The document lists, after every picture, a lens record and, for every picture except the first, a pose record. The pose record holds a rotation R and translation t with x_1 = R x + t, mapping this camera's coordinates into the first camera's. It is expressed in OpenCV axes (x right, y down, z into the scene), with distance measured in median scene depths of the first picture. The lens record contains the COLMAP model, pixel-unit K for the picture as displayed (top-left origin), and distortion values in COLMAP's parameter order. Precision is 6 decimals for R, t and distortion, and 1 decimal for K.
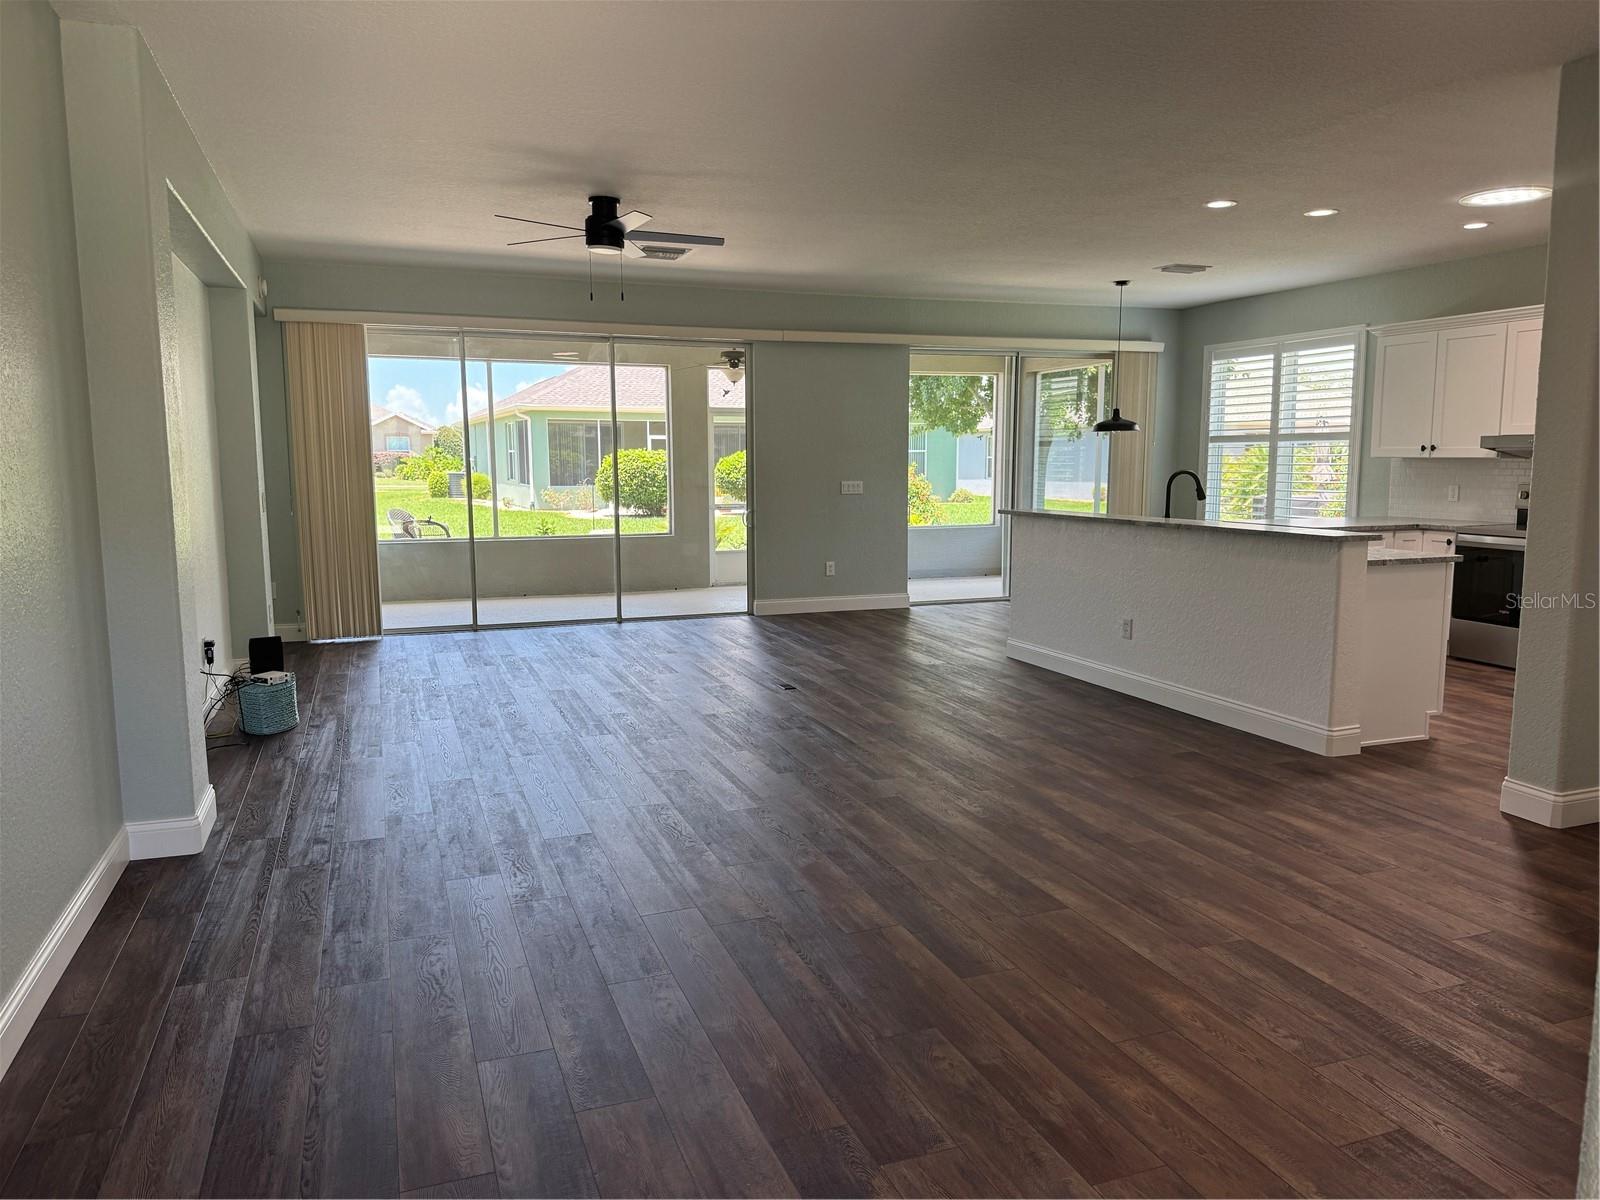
lens RADIAL K [[1129.3, 0, 800.0], [0, 1129.3, 595.1], [0, 0, 1]] dist [0.044761, -0.052587]
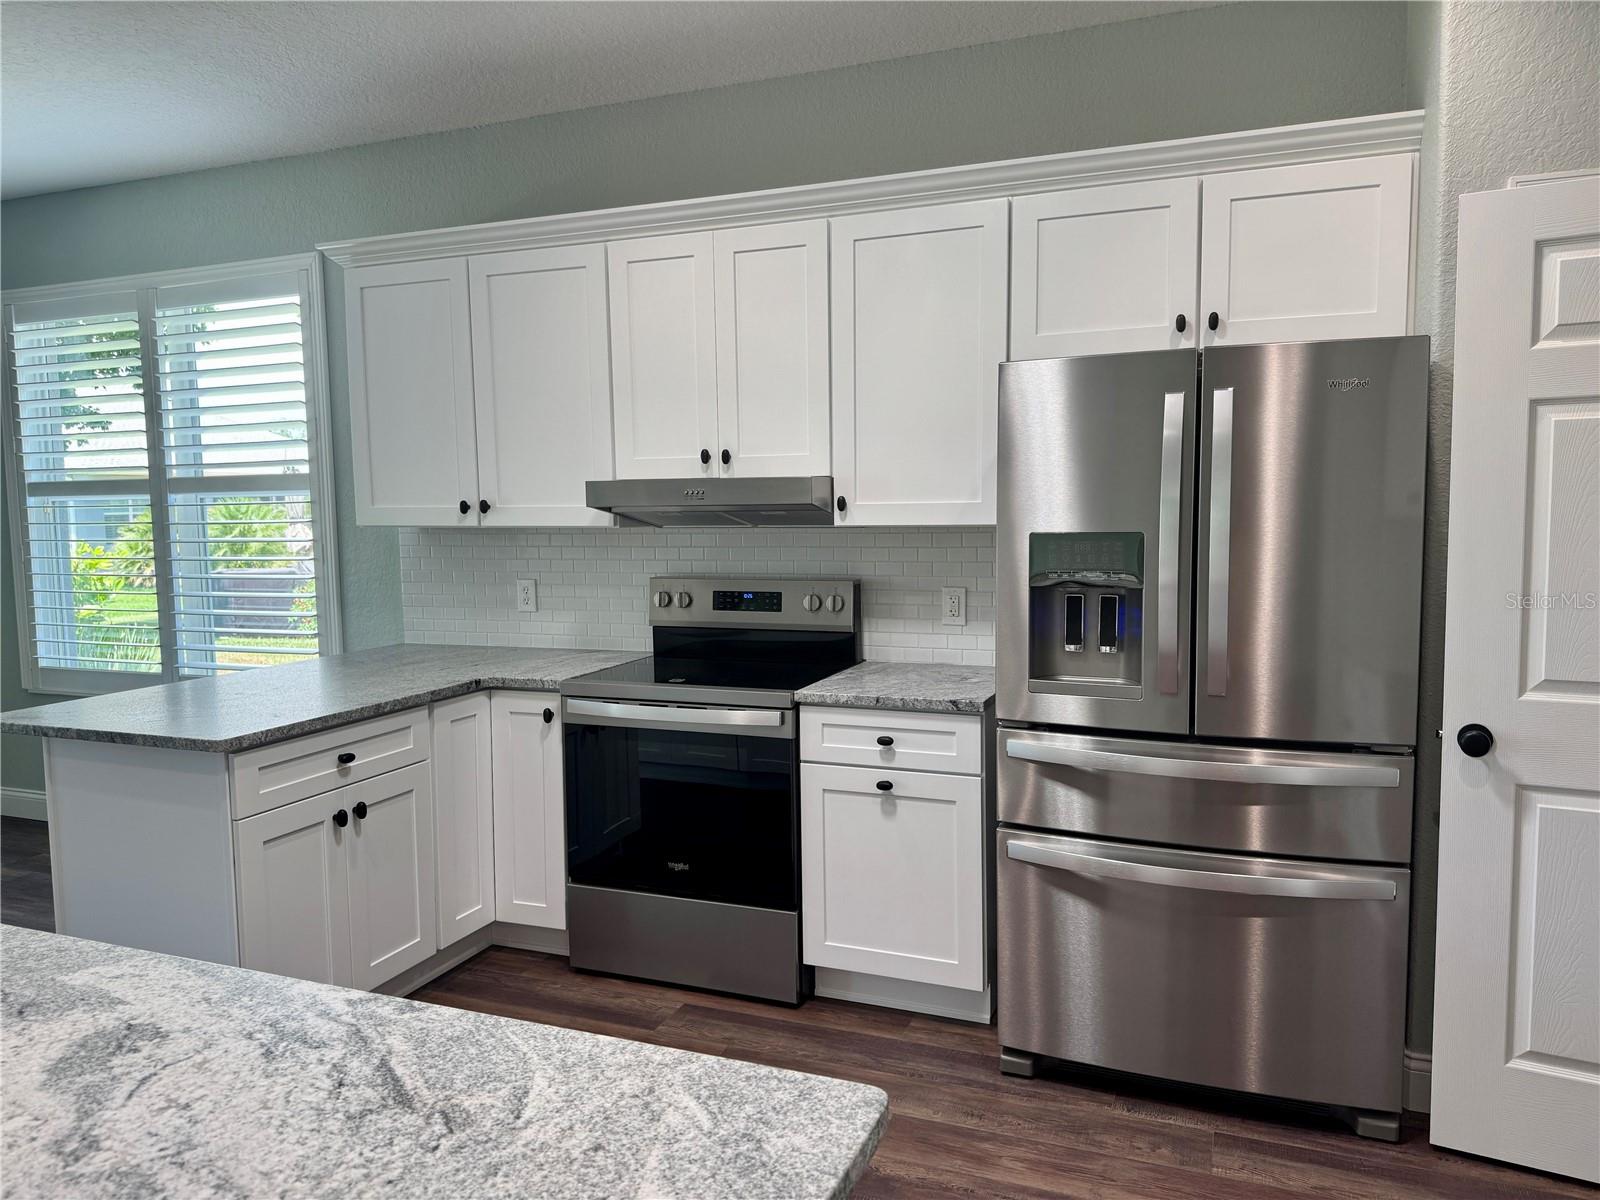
lens RADIAL K [[1126.5, 0, 807.8], [0, 1126.5, 593.5], [0, 0, 1]] dist [0.051639, -0.056431]
pose [[0.667708, -0.065810, 0.741509, 0.298664], [0.102858, 0.994687, -0.004341, -0.078126], [-0.737283, 0.079169, 0.670929, 0.595130]]
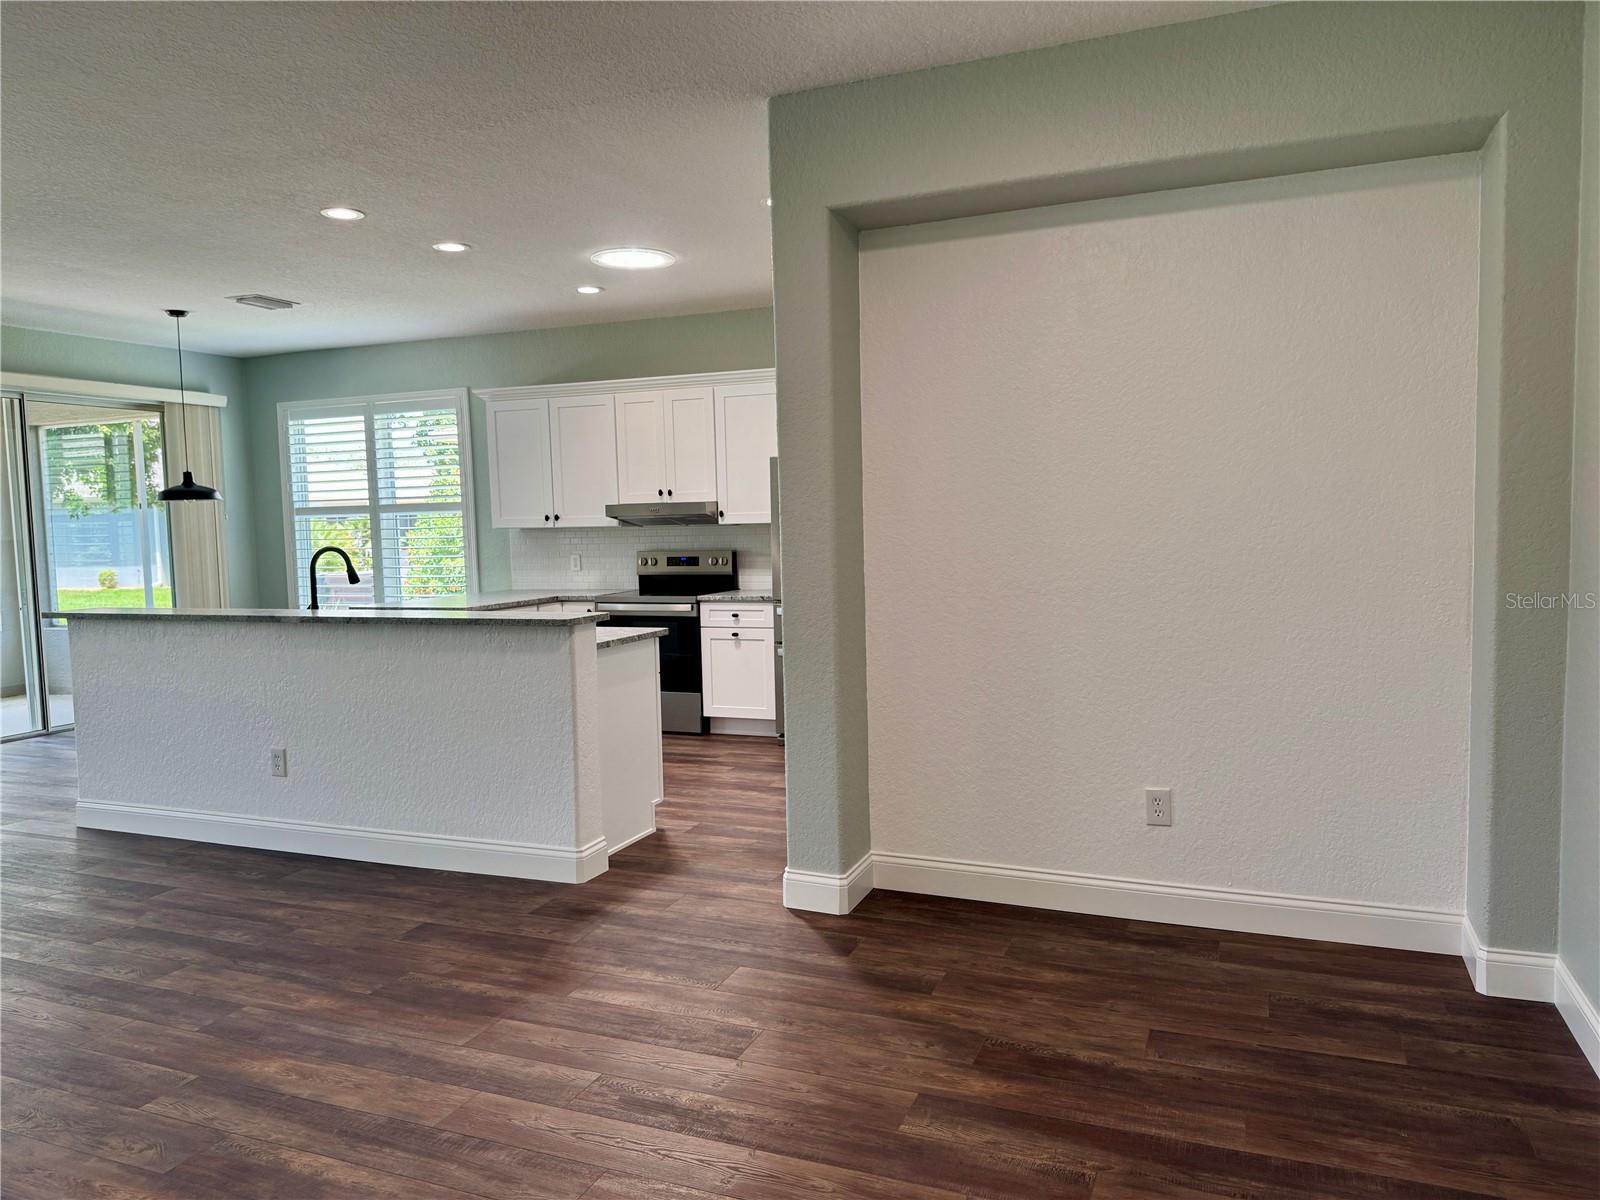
lens RADIAL K [[1119.0, 0, 799.5], [0, 1119.0, 603.3], [0, 0, 1]] dist [0.059970, -0.080956]
pose [[0.681021, -0.069002, 0.729005, -0.007109], [0.112009, 0.993651, -0.010585, -0.022744], [-0.723647, 0.088864, 0.684426, 0.200773]]
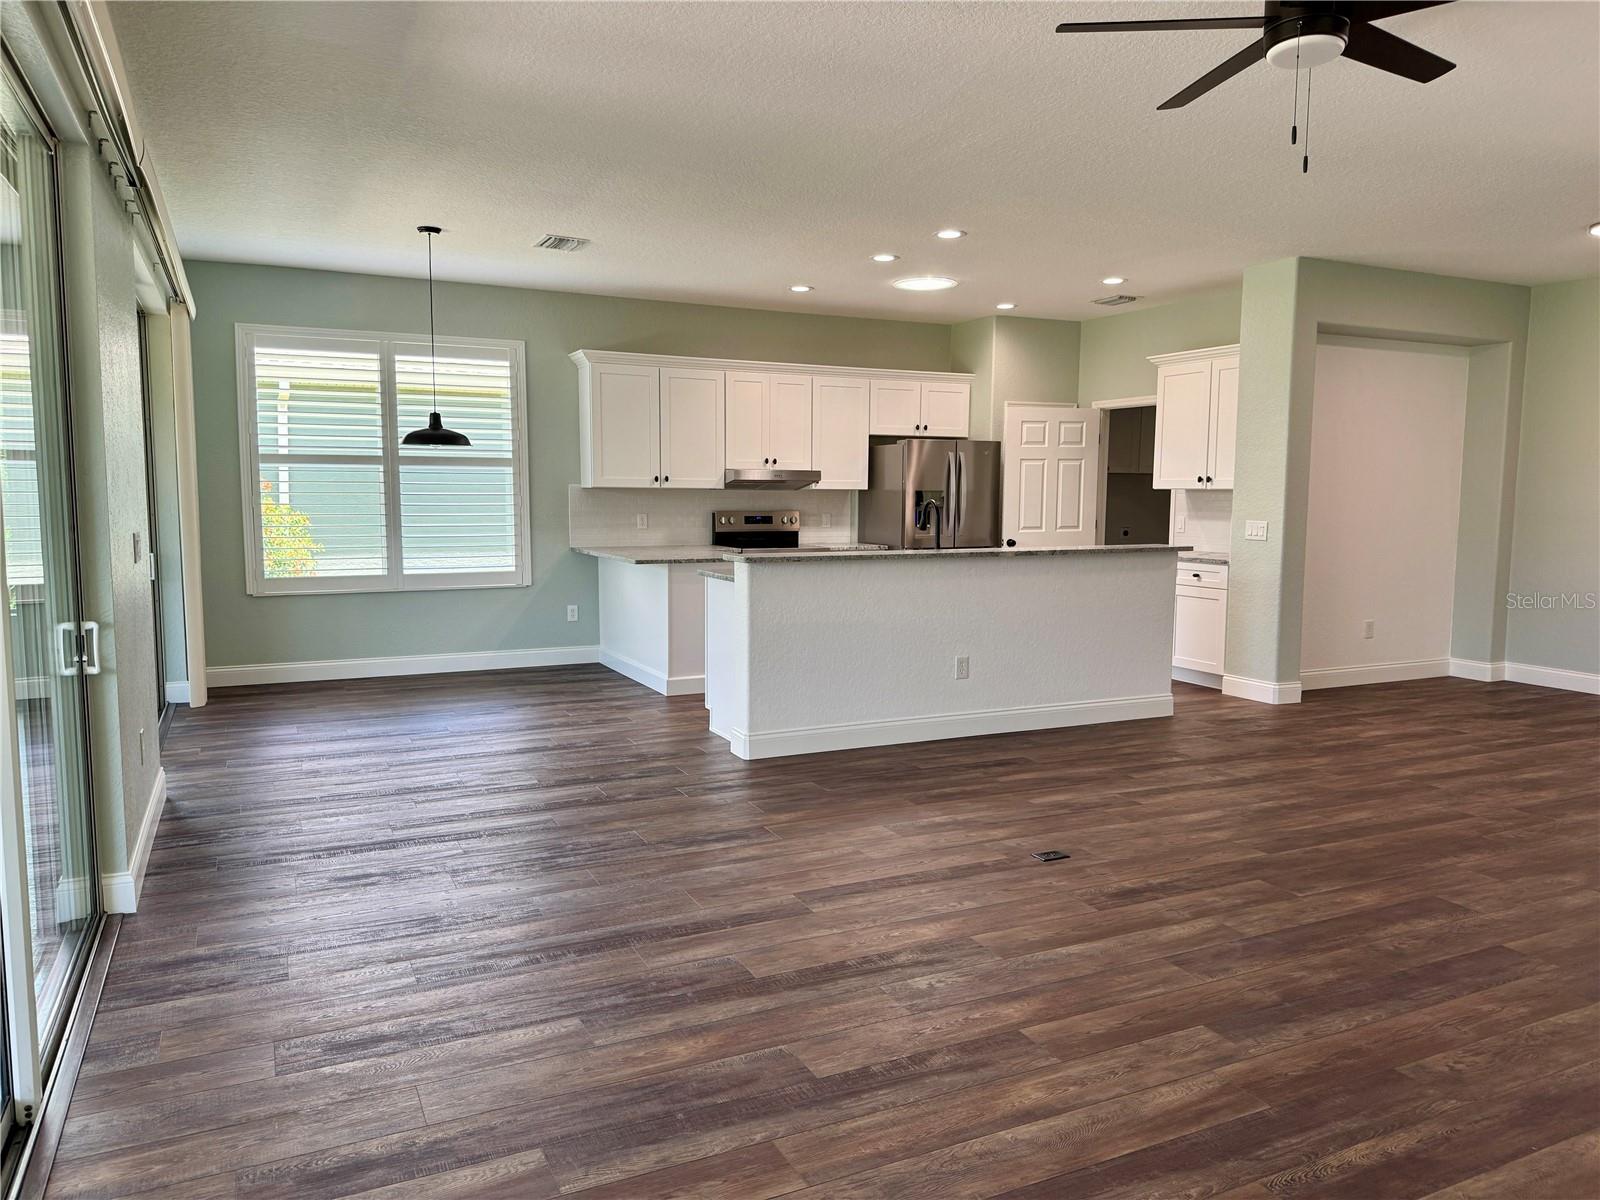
lens RADIAL K [[1122.2, 0, 800.0], [0, 1122.2, 600.0], [0, 0, 1]] dist [0.116913, -0.147172]
pose [[-0.096800, -0.097607, 0.990506, -0.507191], [0.116158, 0.987271, 0.108640, -0.117872], [-0.988503, 0.125571, -0.084230, 0.987518]]
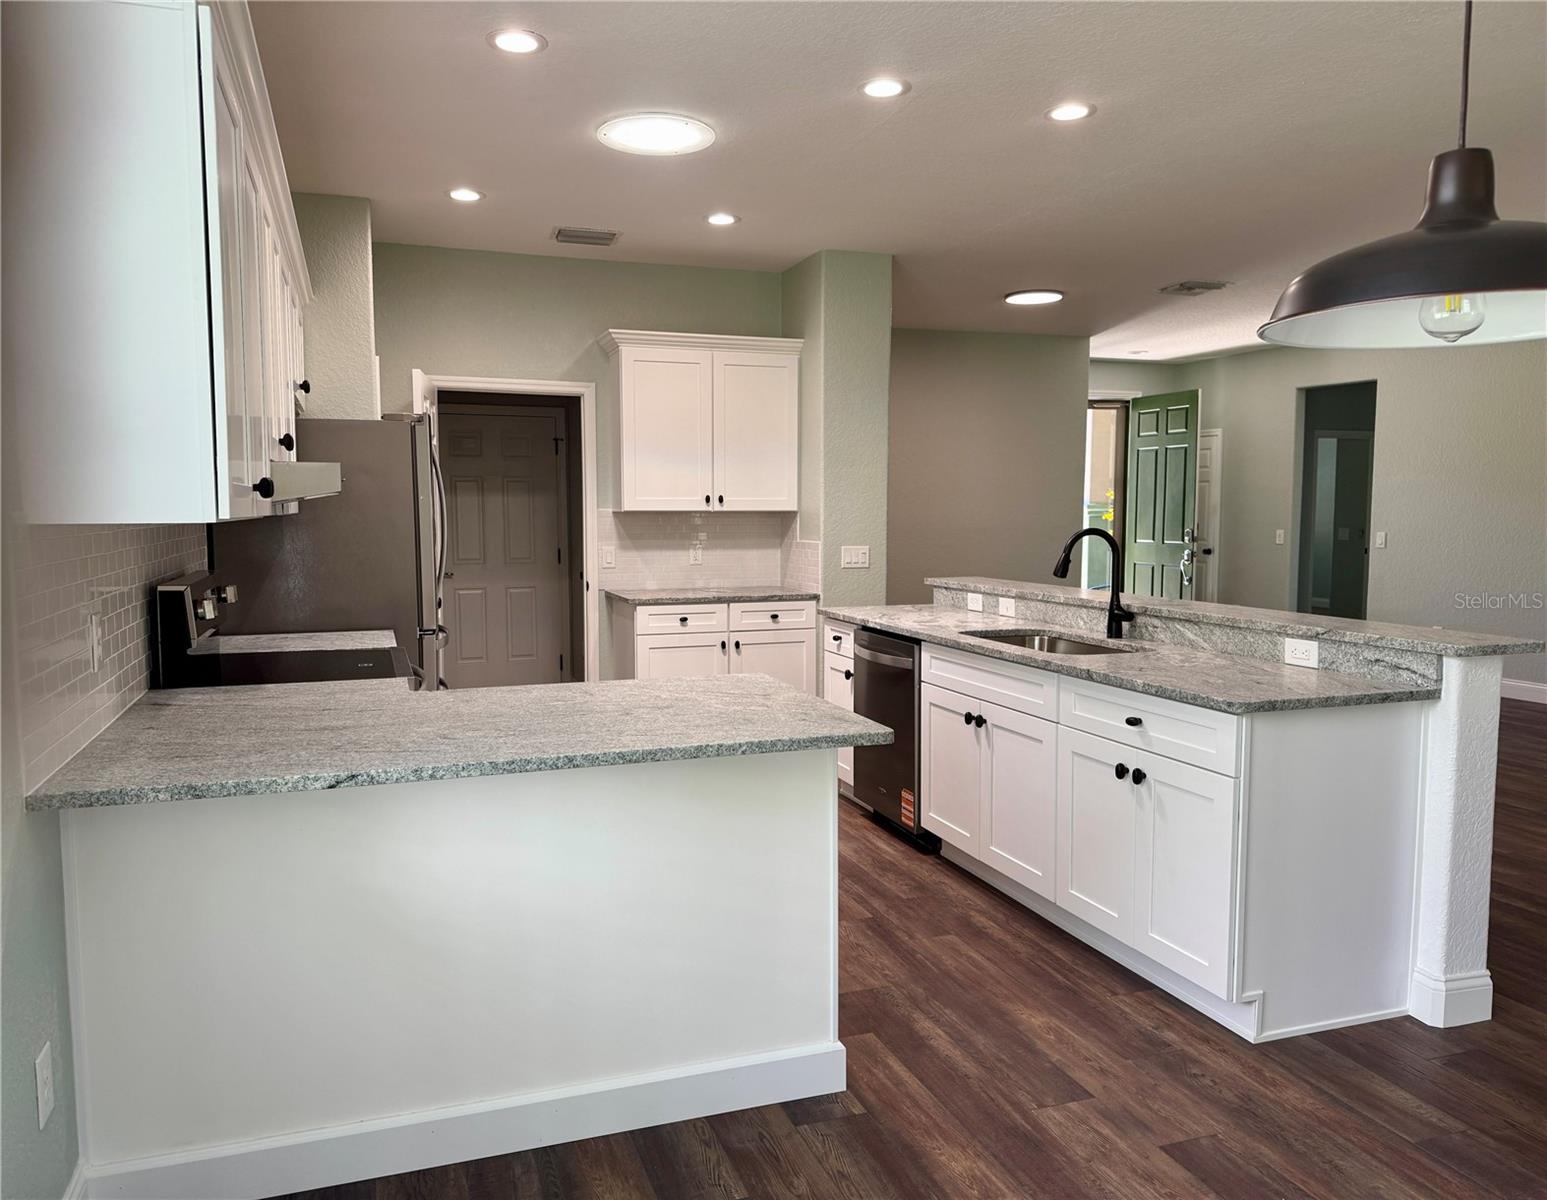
lens RADIAL K [[1114.5, 0, 759.5], [0, 1114.5, 593.7], [0, 0, 1]] dist [0.220939, -0.316906]
pose [[-0.999857, 0.002740, 0.016717, 0.418089], [0.006012, 0.979986, 0.198974, -0.164471], [-0.015837, 0.199046, -0.979862, 1.329294]]
